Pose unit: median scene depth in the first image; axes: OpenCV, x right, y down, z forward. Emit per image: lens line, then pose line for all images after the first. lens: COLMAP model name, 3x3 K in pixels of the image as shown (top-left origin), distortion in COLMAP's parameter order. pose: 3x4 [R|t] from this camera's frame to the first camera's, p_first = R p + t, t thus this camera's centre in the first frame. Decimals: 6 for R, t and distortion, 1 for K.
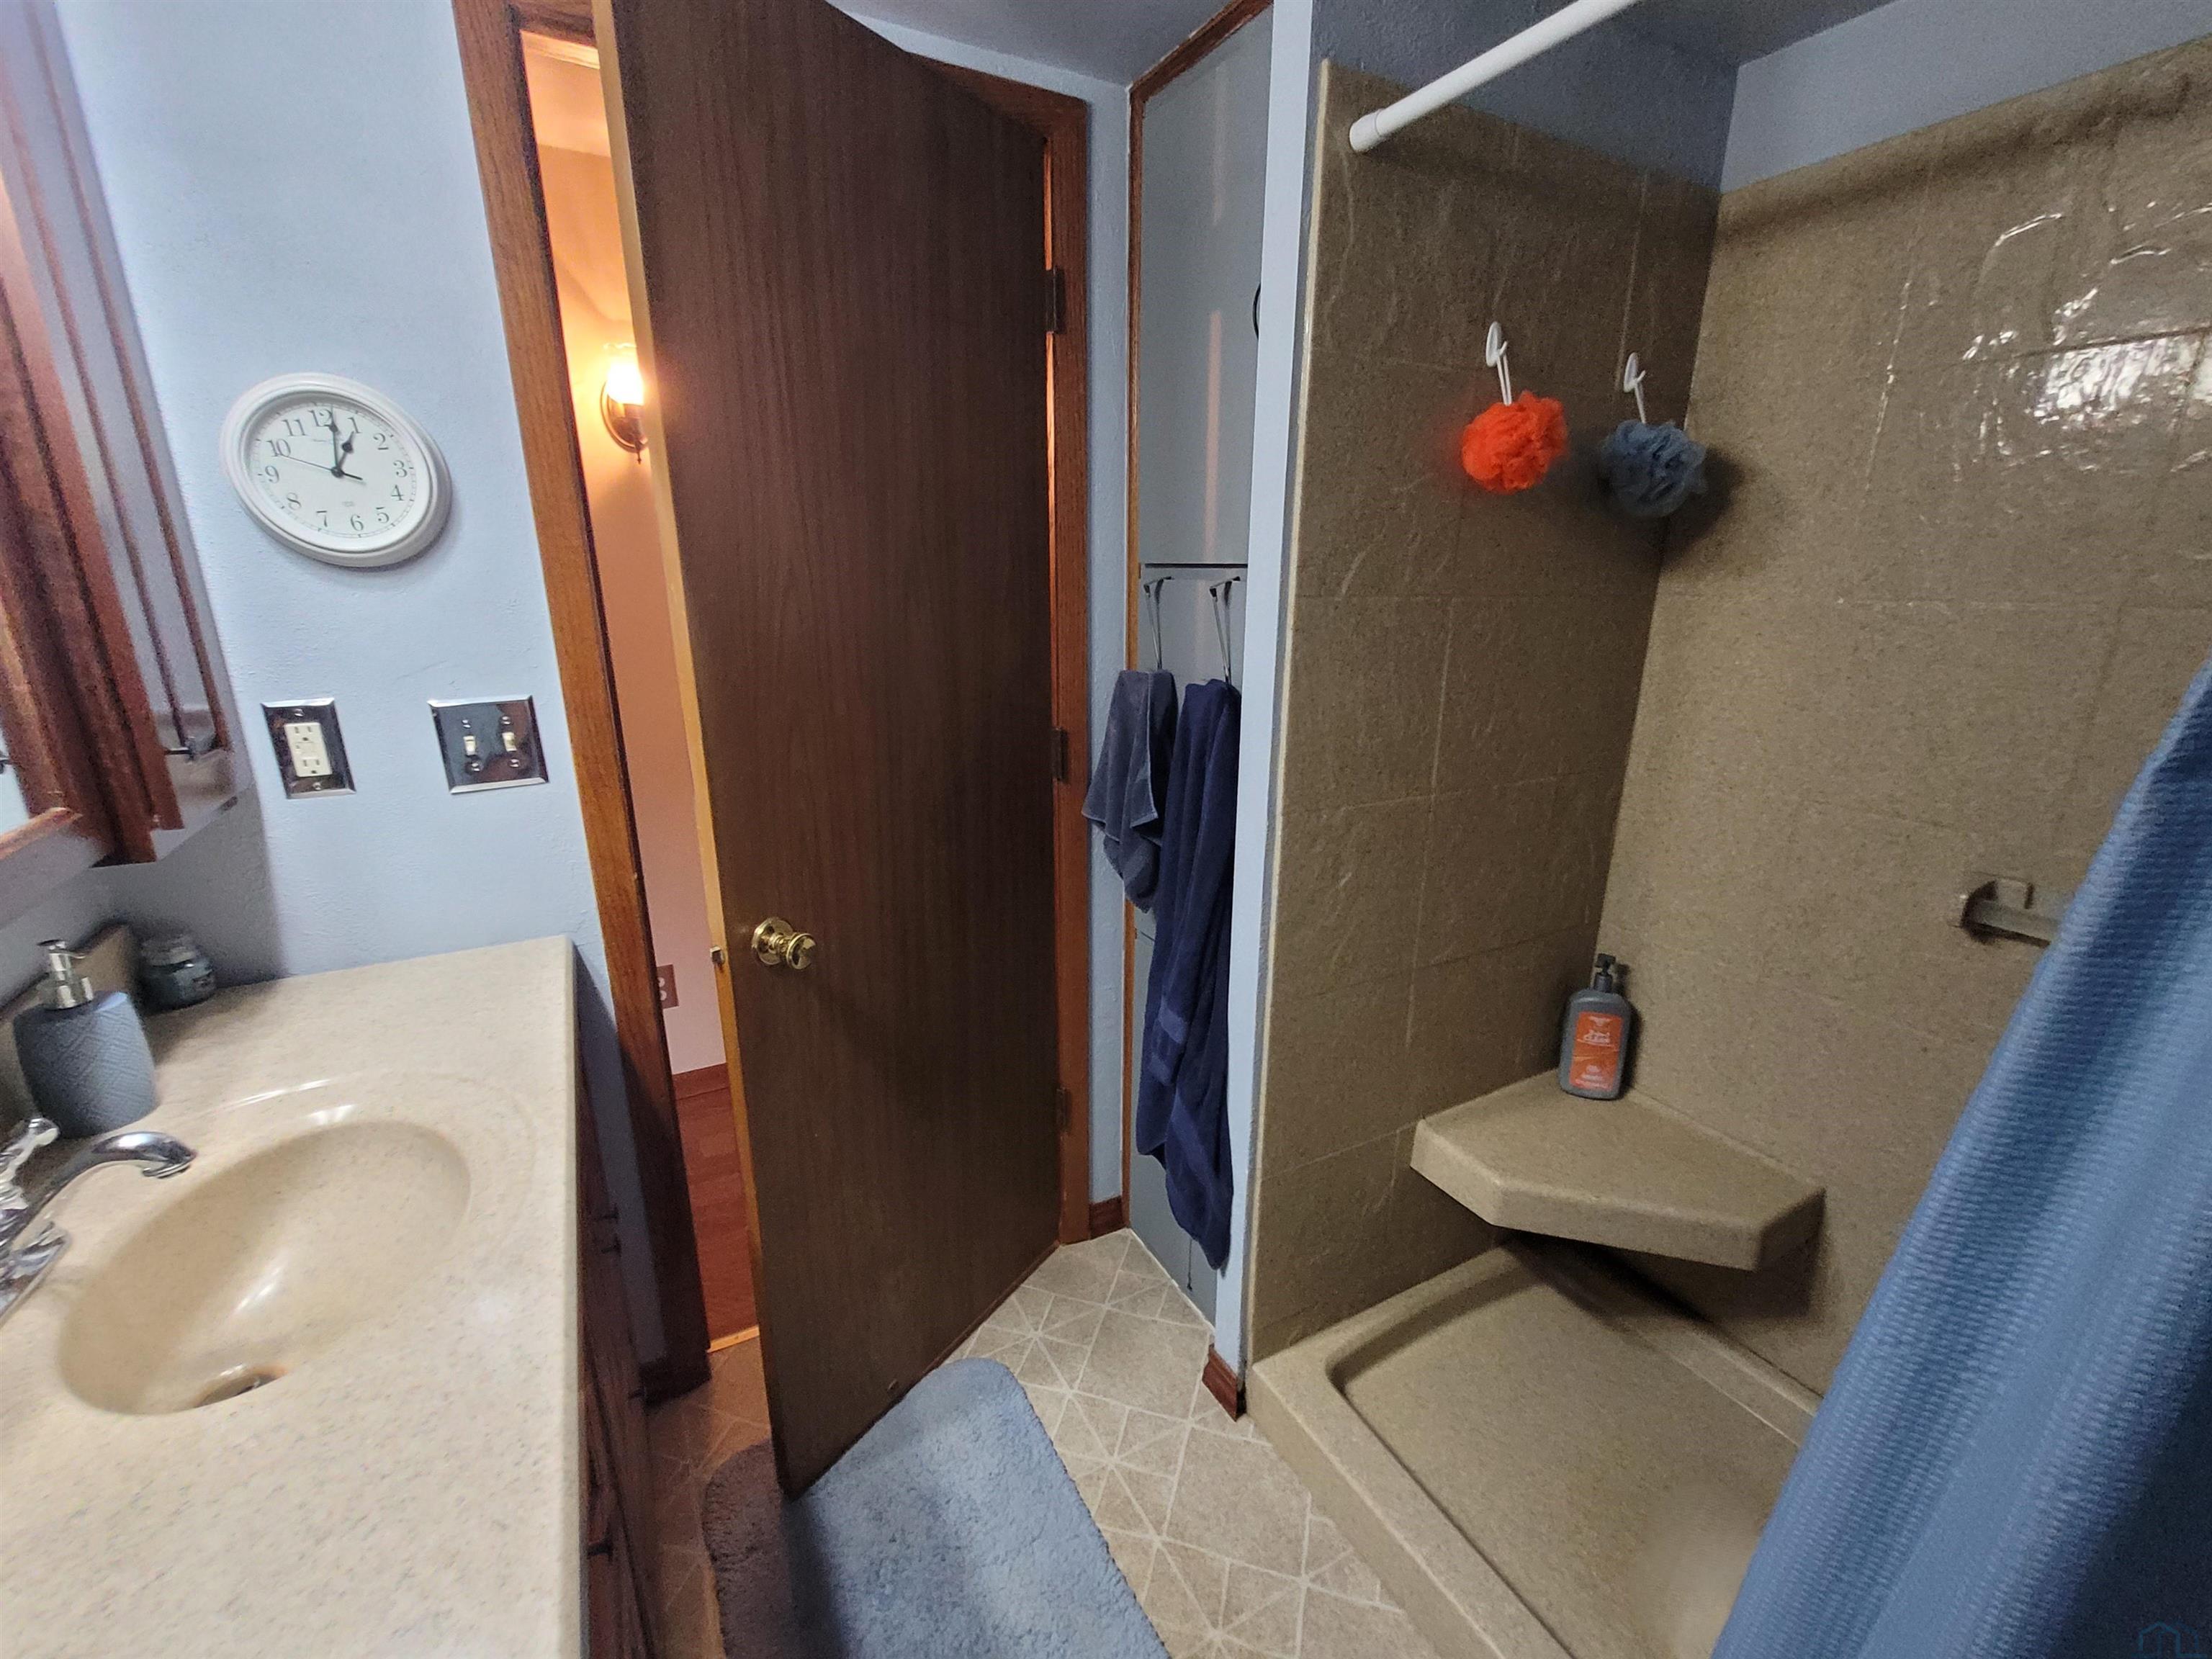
lens RADIAL K [[931.5, 0, 1100.6], [0, 931.5, 828.2], [0, 0, 1]] dist [-0.003588, -0.000412]
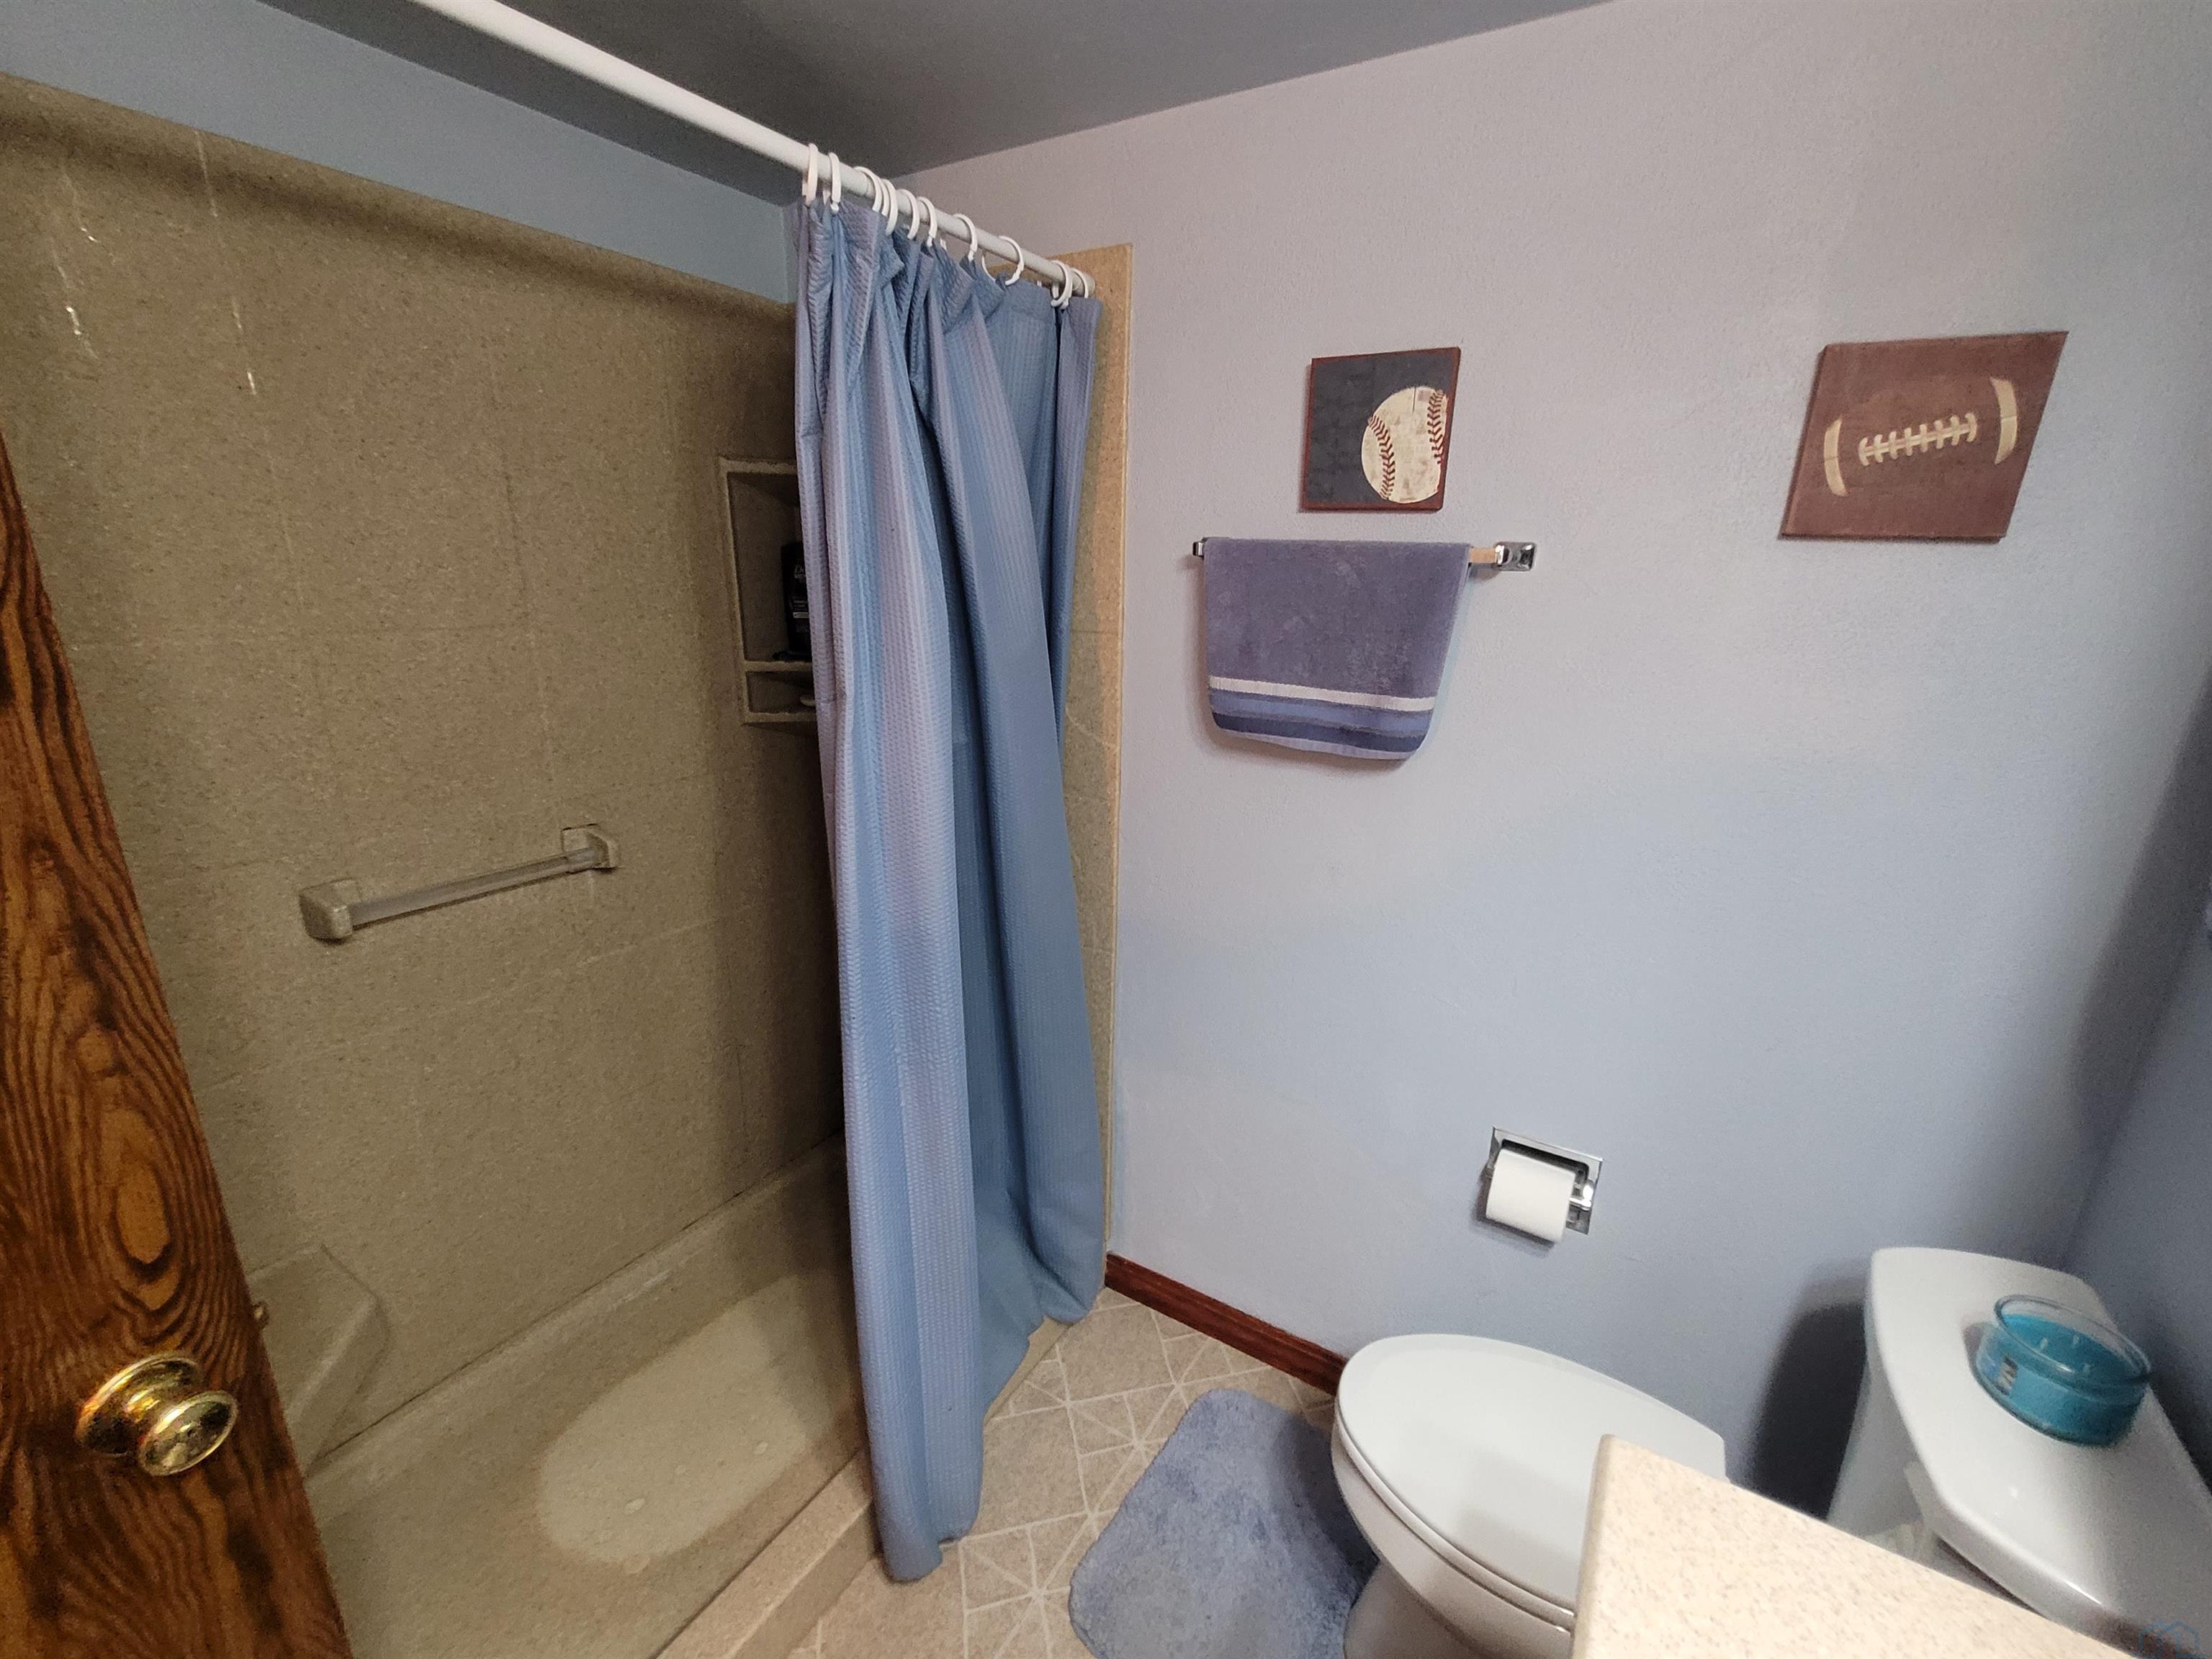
lens RADIAL K [[931.5, 0, 1105.4], [0, 931.5, 843.3], [0, 0, 1]] dist [-0.003588, -0.000412]
pose [[-0.486196, -0.255183, 0.835760, -0.658375], [0.230580, 0.885052, 0.404371, -0.368579], [-0.842879, 0.389314, -0.371469, 1.090742]]
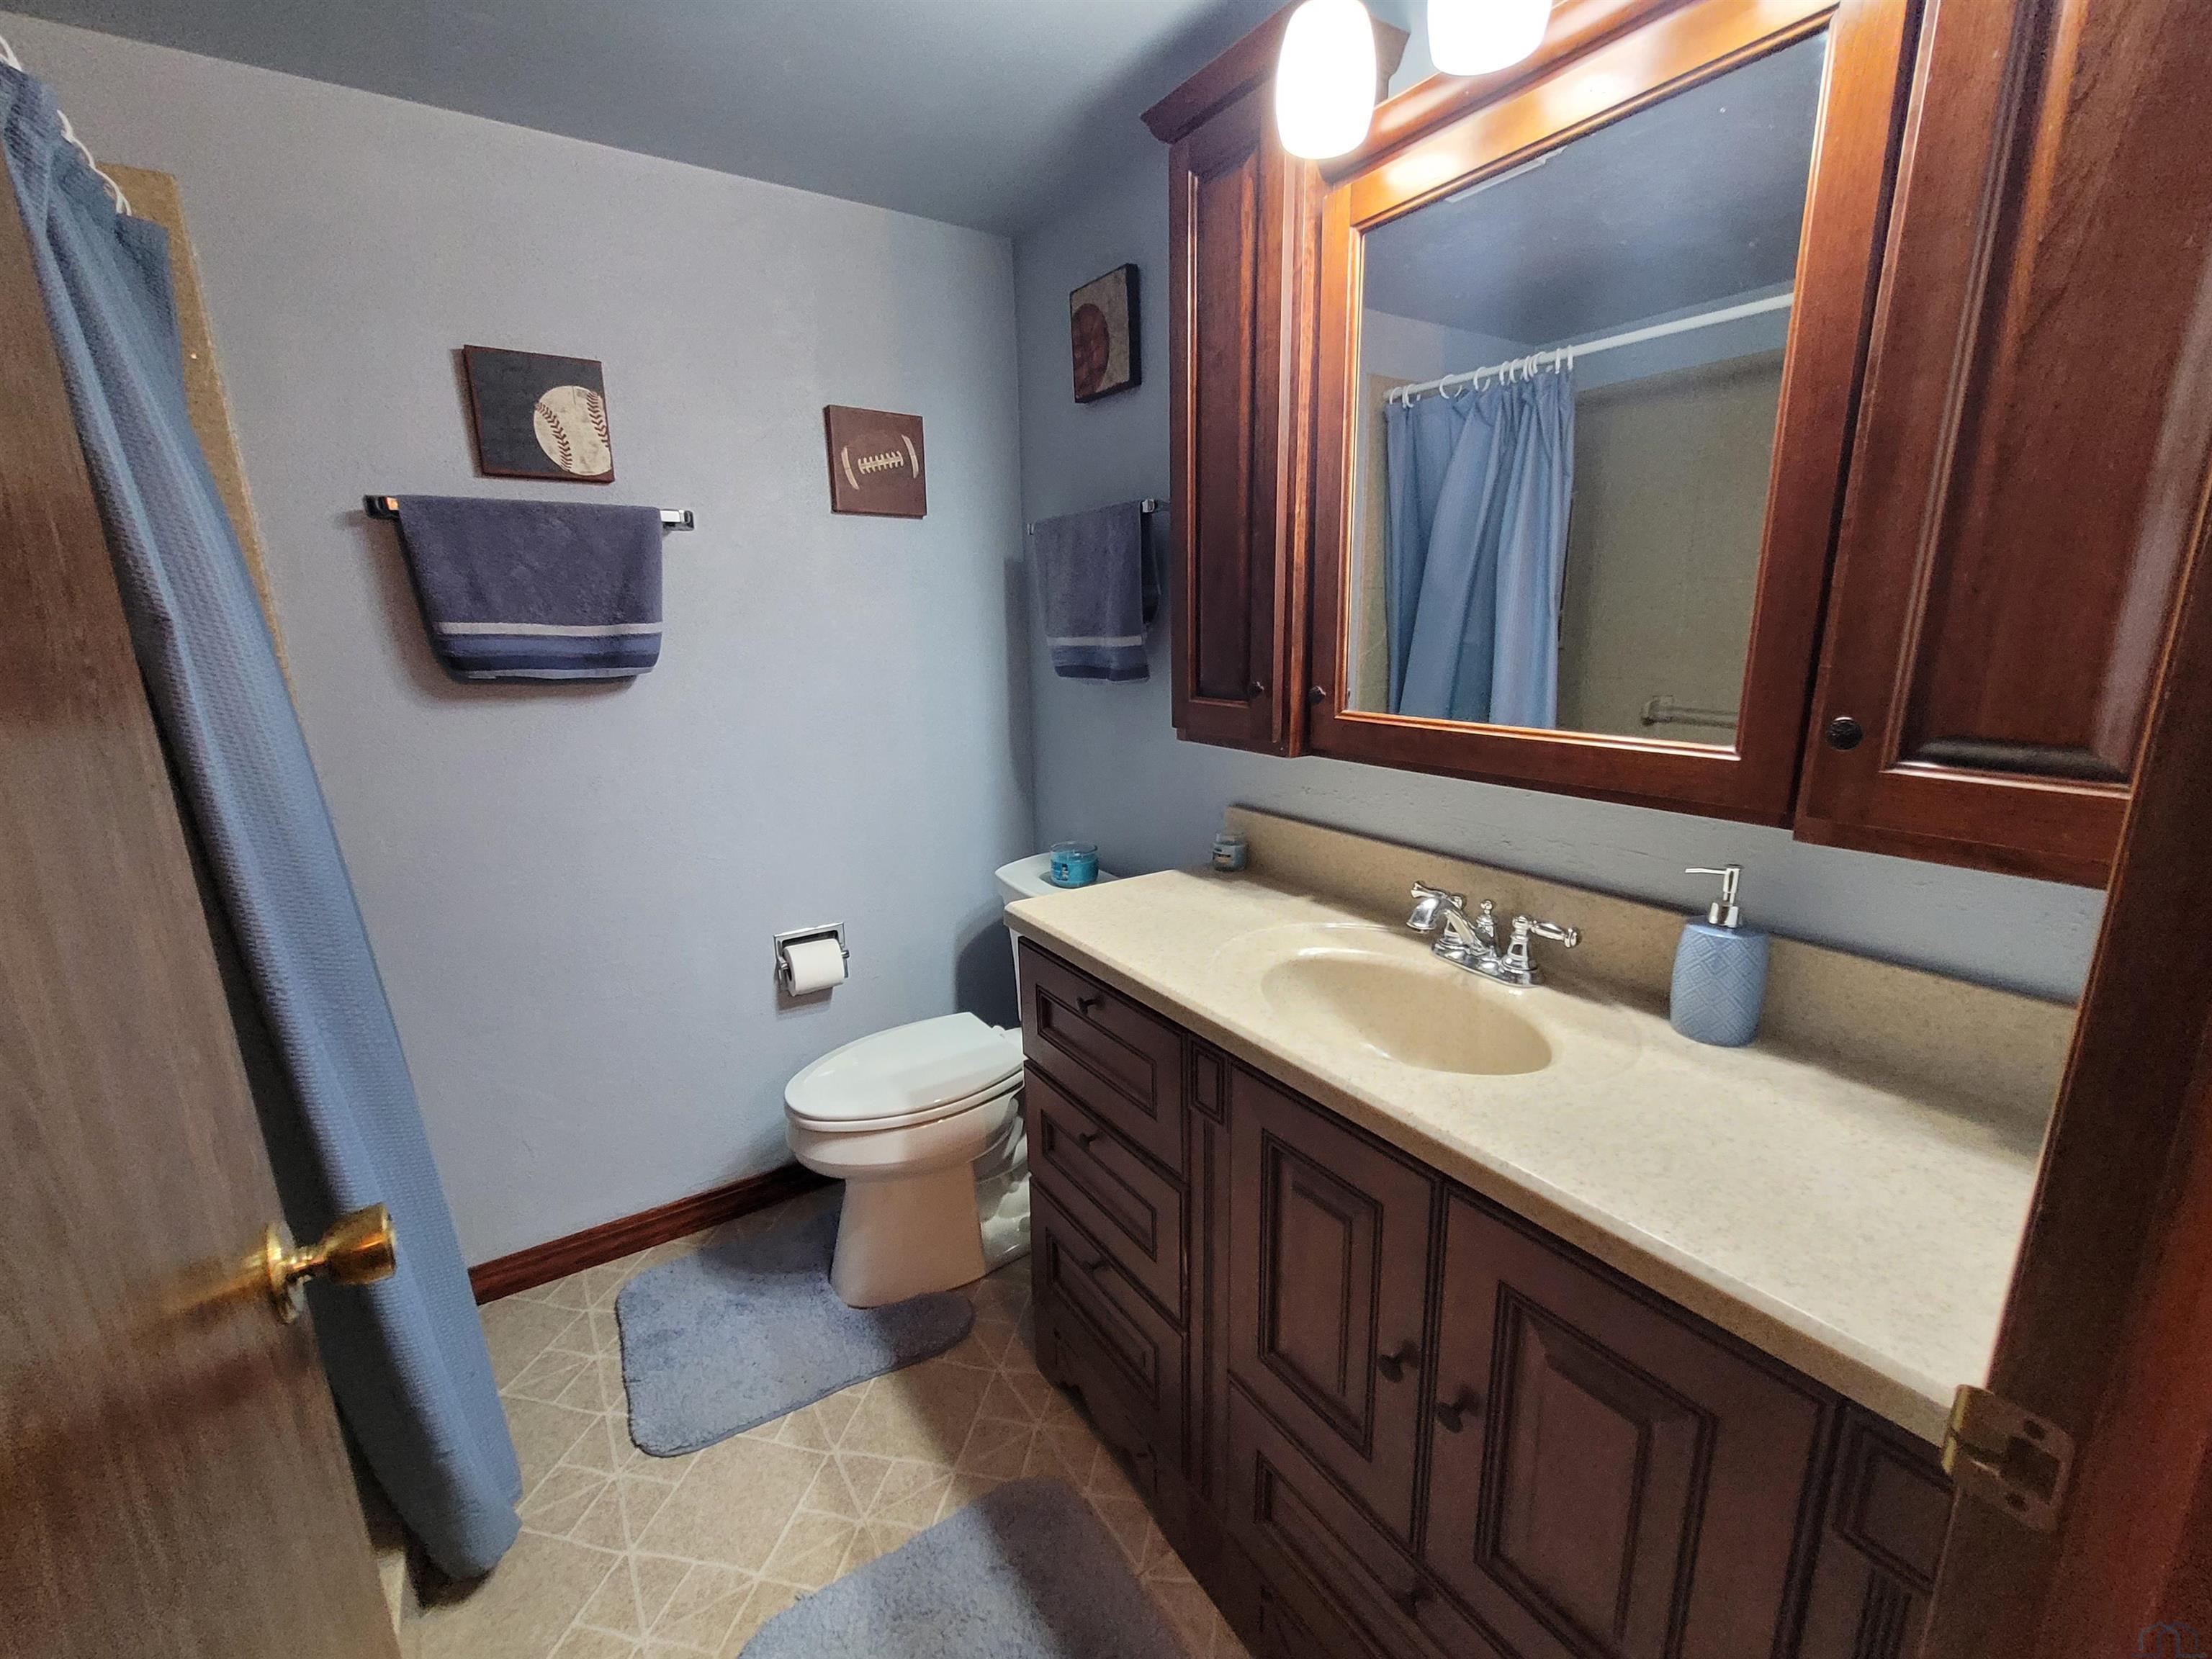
lens RADIAL K [[931.5, 0, 1111.9], [0, 931.5, 834.3], [0, 0, 1]] dist [-0.003588, -0.000412]
pose [[-0.997258, 0.033915, -0.065770, -0.505867], [-0.003617, 0.865387, 0.501090, -0.428223], [0.073911, 0.499954, -0.862892, 1.696140]]
